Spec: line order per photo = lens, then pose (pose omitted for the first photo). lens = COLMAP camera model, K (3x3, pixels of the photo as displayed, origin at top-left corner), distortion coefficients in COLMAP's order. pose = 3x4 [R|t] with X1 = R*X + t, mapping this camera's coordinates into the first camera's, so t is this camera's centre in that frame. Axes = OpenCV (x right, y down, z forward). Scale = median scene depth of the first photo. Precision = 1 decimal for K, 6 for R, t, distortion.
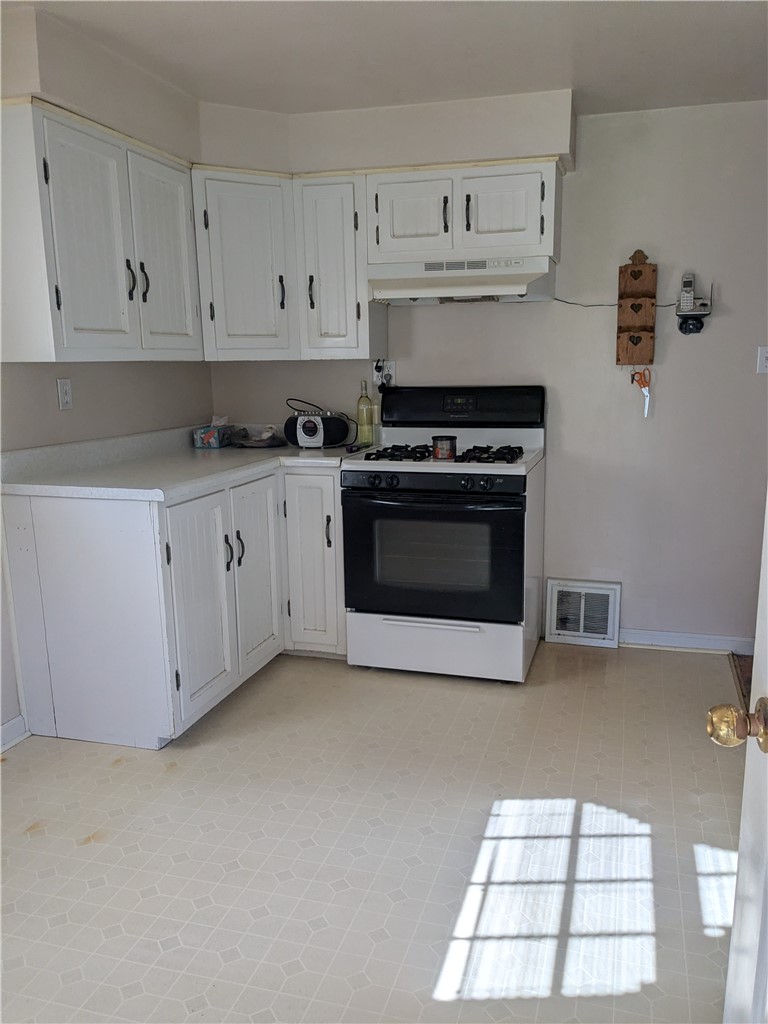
lens RADIAL K [[810.5, 0, 388.2], [0, 810.5, 512.5], [0, 0, 1]] dist [0.039820, -0.037905]
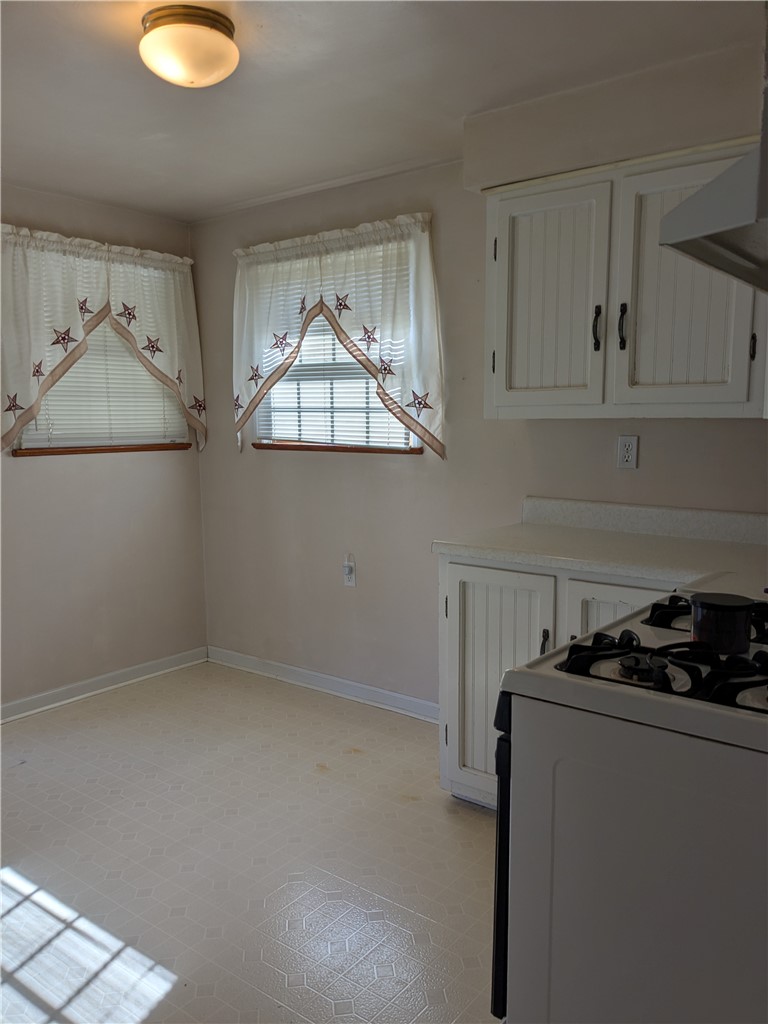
lens RADIAL K [[810.5, 0, 388.3], [0, 810.5, 515.9], [0, 0, 1]] dist [0.039820, -0.037905]
pose [[-0.353711, 0.132830, -0.925875, 0.846139], [-0.169502, 0.964373, 0.203108, -0.315211], [0.919868, 0.228780, -0.318594, 1.541276]]
